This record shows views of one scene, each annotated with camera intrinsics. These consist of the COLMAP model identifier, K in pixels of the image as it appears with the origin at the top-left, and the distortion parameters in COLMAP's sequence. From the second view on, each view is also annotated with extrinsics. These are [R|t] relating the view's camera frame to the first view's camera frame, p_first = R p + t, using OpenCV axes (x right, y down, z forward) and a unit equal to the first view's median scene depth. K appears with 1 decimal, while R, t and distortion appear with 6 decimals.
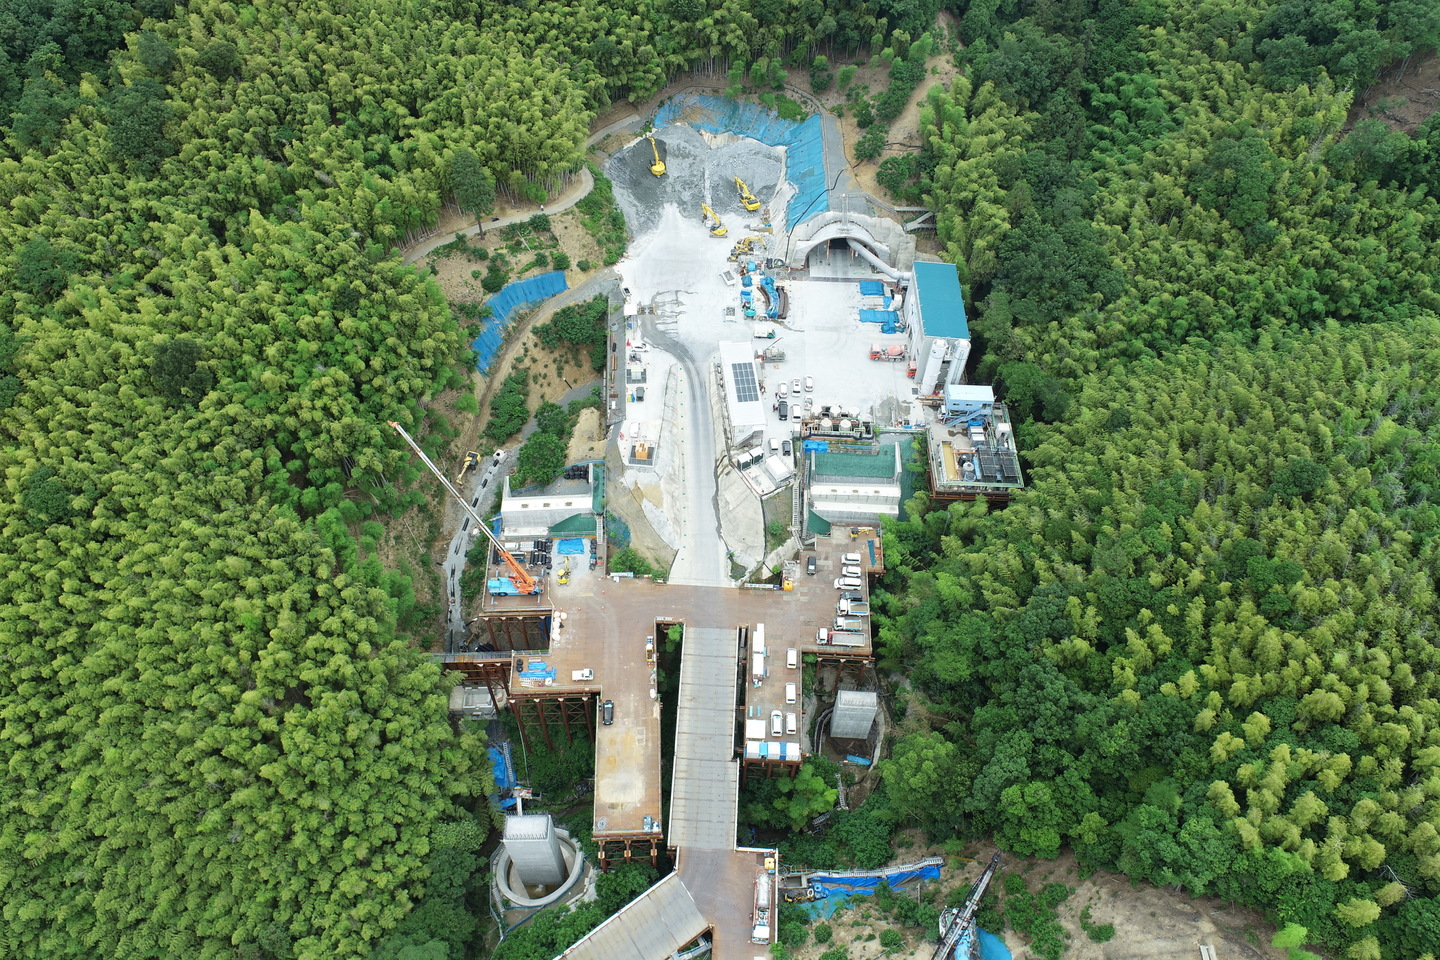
lens RADIAL K [[974.7, 0, 720.0], [0, 974.7, 480.0], [0, 0, 1]] dist [-0.014068, 0.007344]
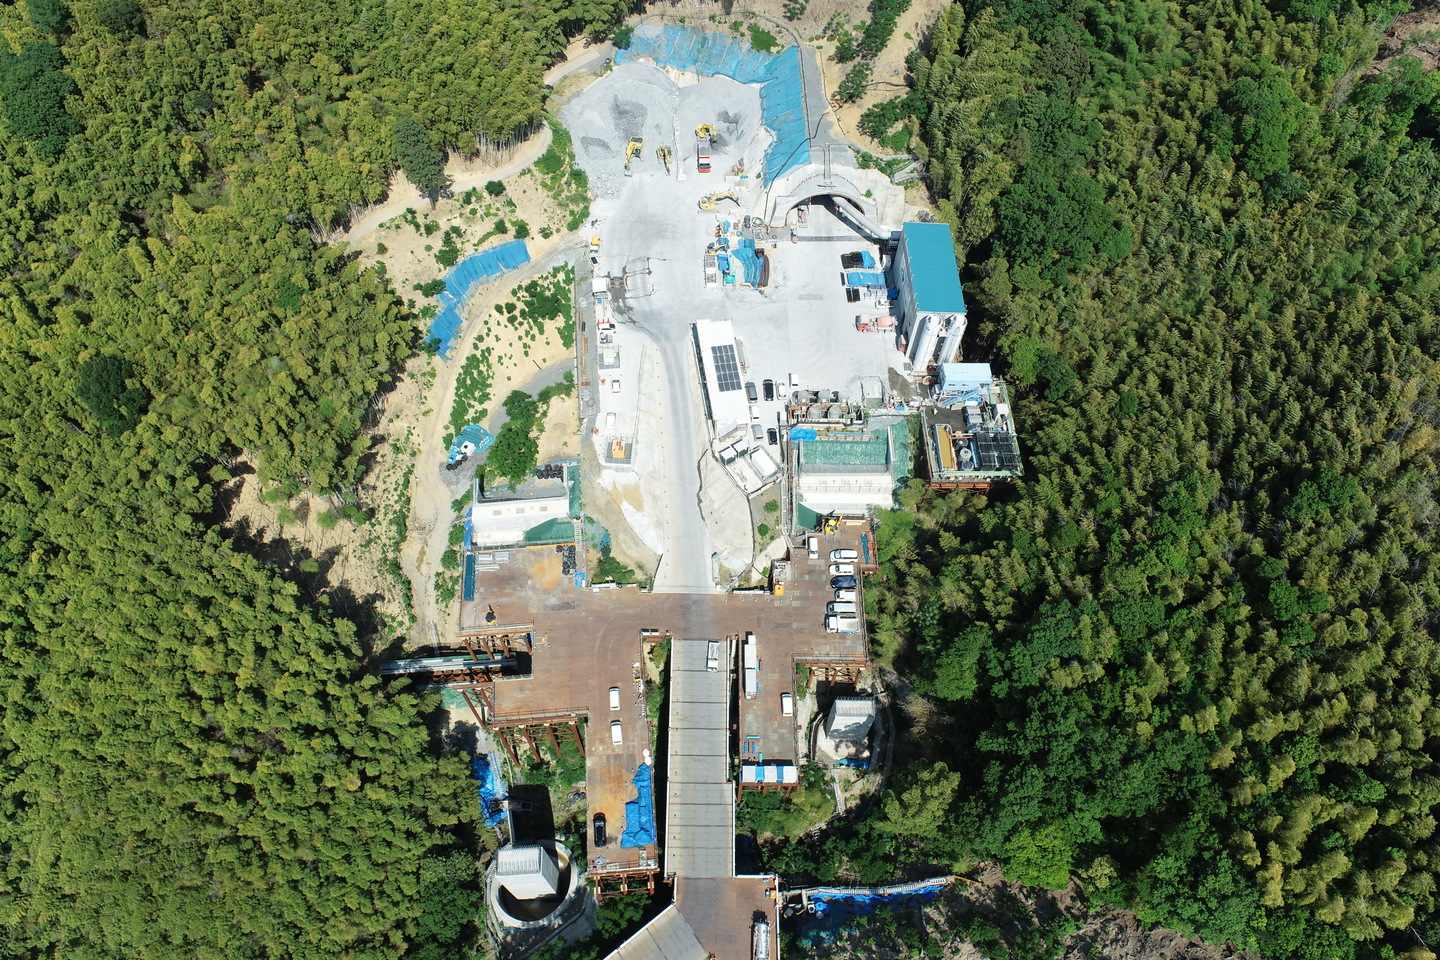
lens RADIAL K [[978.1, 0, 716.7], [0, 978.1, 481.5], [0, 0, 1]] dist [-0.010198, 0.002540]
pose [[0.999189, -0.035725, 0.018588, -0.005034], [0.033275, 0.992378, 0.118658, -0.108285], [-0.022685, -0.117943, 0.992761, 0.062148]]
